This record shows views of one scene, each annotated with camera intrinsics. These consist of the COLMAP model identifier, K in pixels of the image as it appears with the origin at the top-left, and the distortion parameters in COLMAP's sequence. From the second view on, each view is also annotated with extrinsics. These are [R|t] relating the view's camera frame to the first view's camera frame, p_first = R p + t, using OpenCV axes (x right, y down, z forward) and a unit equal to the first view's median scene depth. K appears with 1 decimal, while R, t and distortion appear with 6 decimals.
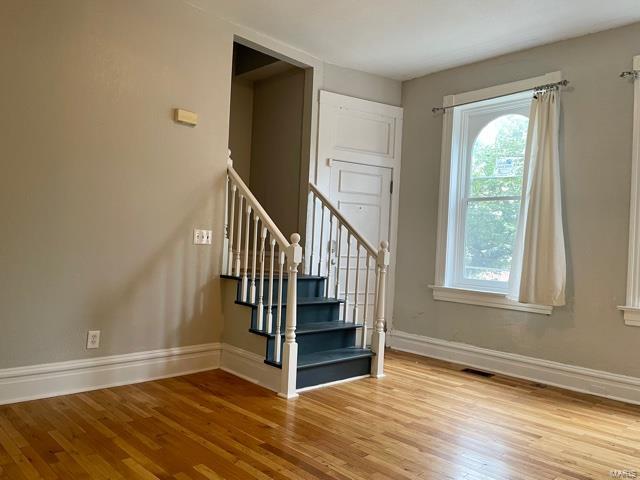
lens RADIAL K [[479.7, 0, 326.2], [0, 479.7, 239.6], [0, 0, 1]] dist [0.094053, -0.116932]
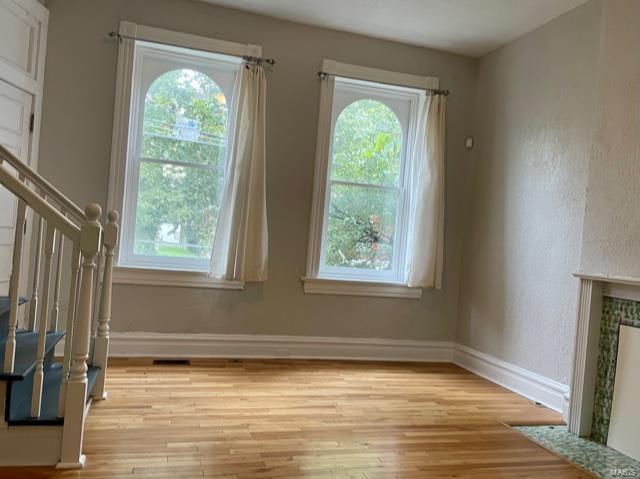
lens RADIAL K [[529.4, 0, 317.6], [0, 529.4, 242.6], [0, 0, 1]] dist [0.099207, -0.151039]
pose [[0.483223, -0.015959, 0.875352, -0.454399], [-0.074077, 0.995503, 0.059043, -0.021220], [-0.872358, -0.093375, 0.479868, 0.359738]]
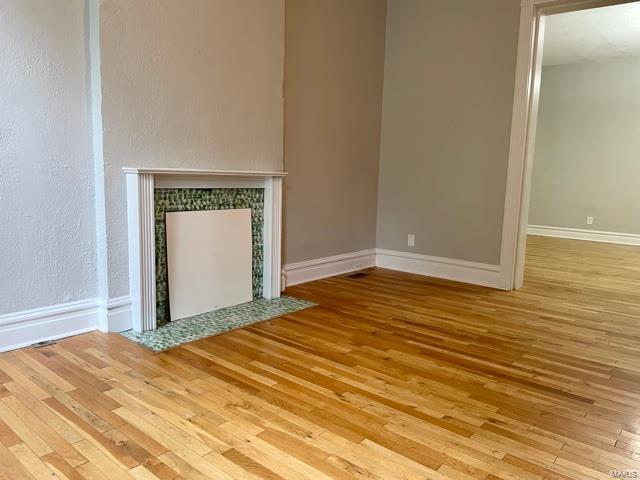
lens RADIAL K [[479.7, 0, 326.2], [0, 479.7, 239.6], [0, 0, 1]] dist [0.094053, -0.116932]
pose [[-0.993595, -0.066650, -0.091249, 0.284204], [-0.077093, 0.990234, 0.116164, 0.047447], [0.082615, 0.122455, -0.989030, 1.153042]]
